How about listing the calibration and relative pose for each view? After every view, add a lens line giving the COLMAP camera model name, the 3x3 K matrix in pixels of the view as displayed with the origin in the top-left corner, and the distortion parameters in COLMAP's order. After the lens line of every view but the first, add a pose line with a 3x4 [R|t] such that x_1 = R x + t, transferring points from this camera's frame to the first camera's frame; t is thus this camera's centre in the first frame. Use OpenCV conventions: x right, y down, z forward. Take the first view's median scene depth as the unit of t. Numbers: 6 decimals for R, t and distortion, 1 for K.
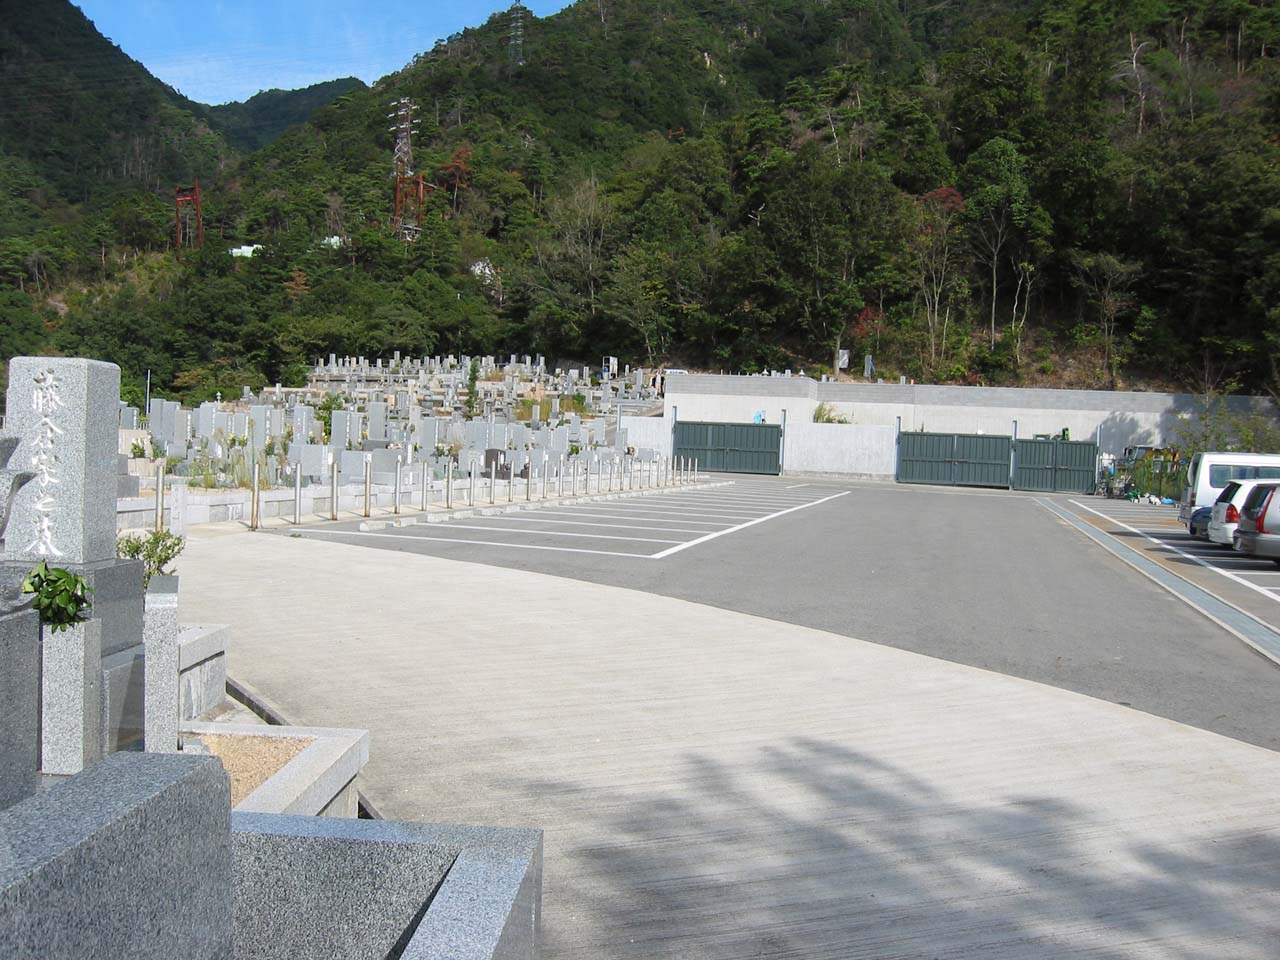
lens RADIAL K [[1303.1, 0, 640.0], [0, 1303.1, 480.0], [0, 0, 1]] dist [-0.106341, 0.045222]
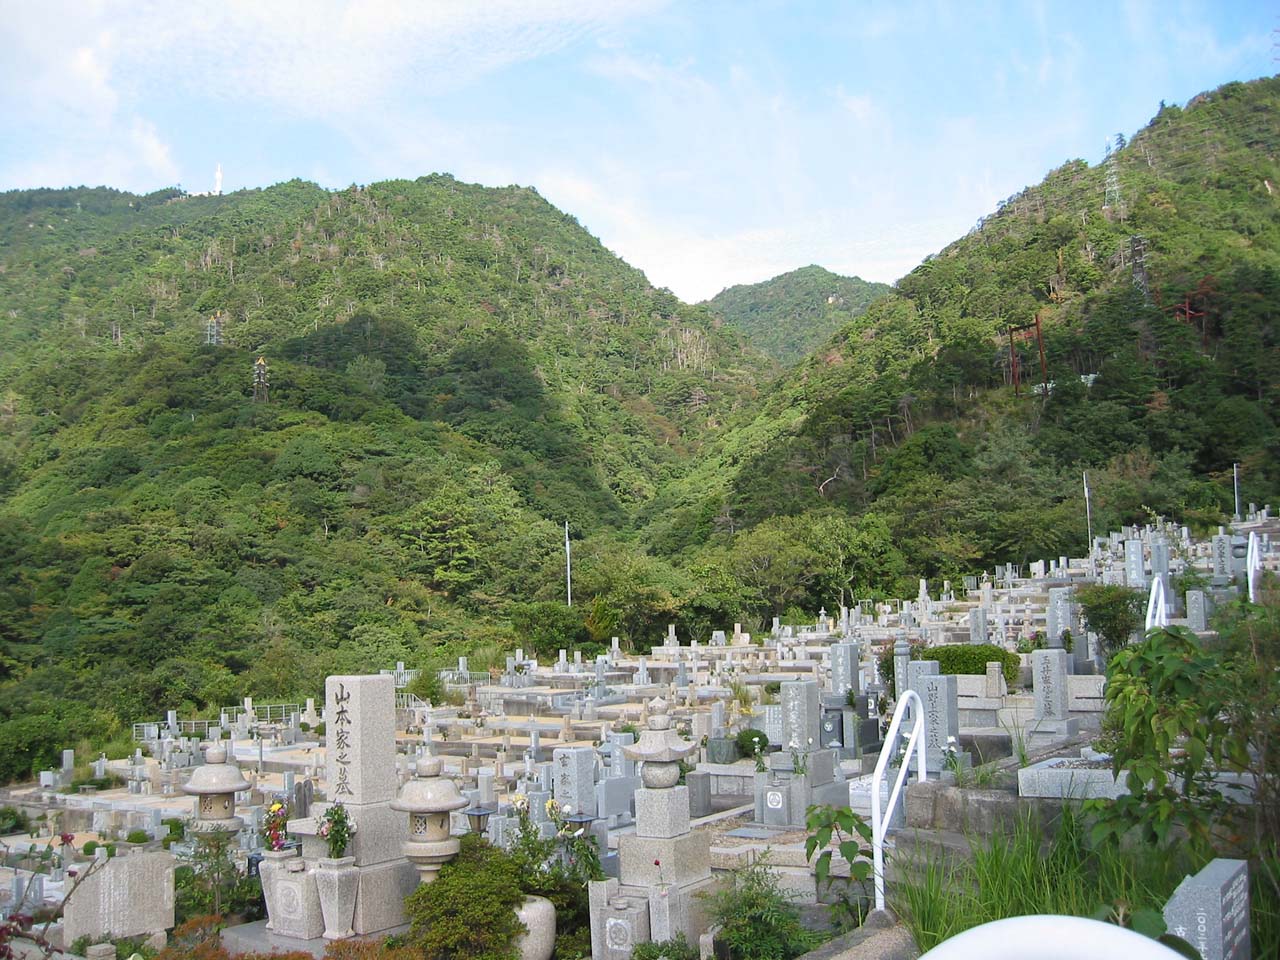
lens RADIAL K [[1303.1, 0, 640.0], [0, 1303.1, 480.0], [0, 0, 1]] dist [-0.106341, 0.045222]
pose [[0.944354, -0.082291, -0.318470, -0.109029], [0.037880, 0.988966, -0.143220, 0.012679], [0.326741, 0.123186, 0.937051, -0.028202]]
